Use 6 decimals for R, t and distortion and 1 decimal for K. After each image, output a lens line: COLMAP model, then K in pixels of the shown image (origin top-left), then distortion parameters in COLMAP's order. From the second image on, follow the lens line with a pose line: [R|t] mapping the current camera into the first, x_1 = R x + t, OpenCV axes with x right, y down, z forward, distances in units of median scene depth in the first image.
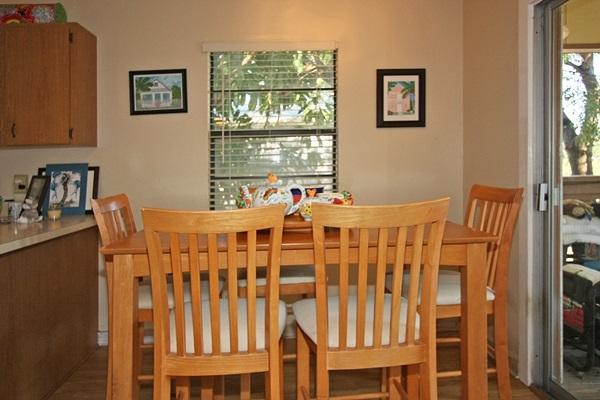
lens RADIAL K [[432.0, 0, 302.7], [0, 432.0, 171.7], [0, 0, 1]] dist [0.006303, -0.001913]
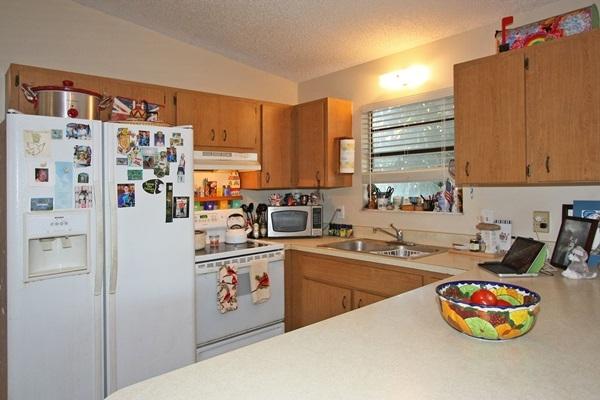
lens RADIAL K [[392.1, 0, 297.2], [0, 392.1, 177.9], [0, 0, 1]] dist [0.004170, 0.000166]
pose [[0.615323, 0.004456, -0.788262, -0.317644], [0.000044, 0.999984, 0.005687, -0.065565], [0.788275, -0.003534, 0.615313, 0.102649]]
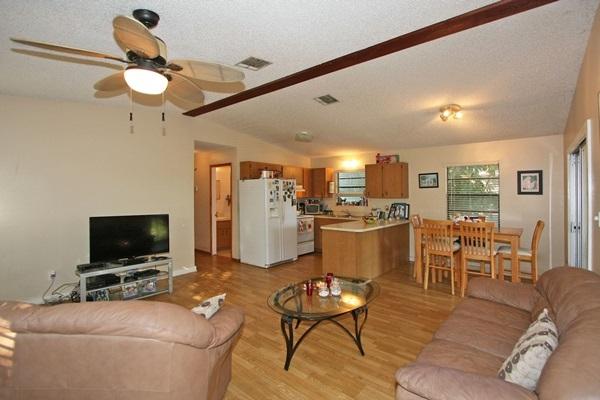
lens RADIAL K [[290.8, 0, 296.8], [0, 290.8, 157.1], [0, 0, 1]] dist [-0.015948, -0.000216]
pose [[0.734649, -0.051896, -0.676460, 0.386436], [-0.030901, 0.993476, -0.109775, -0.097473], [0.677743, 0.101549, 0.728253, -1.165031]]
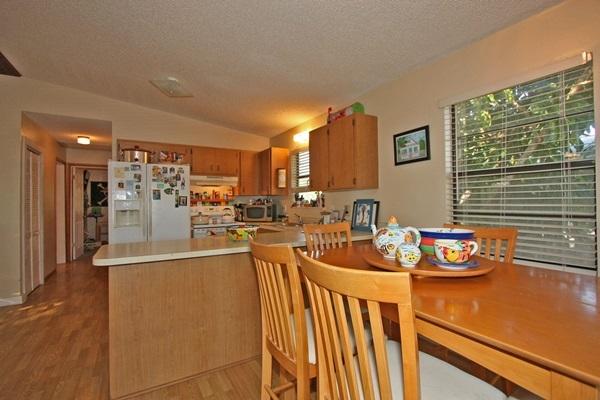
lens RADIAL K [[290.8, 0, 302.6], [0, 290.8, 200.3], [0, 0, 1]] dist [-0.015948, -0.000216]
pose [[0.451494, 0.018385, -0.892085, 0.321844], [-0.008400, 0.999831, 0.016354, -0.030410], [0.892235, 0.000110, 0.451572, 0.298496]]
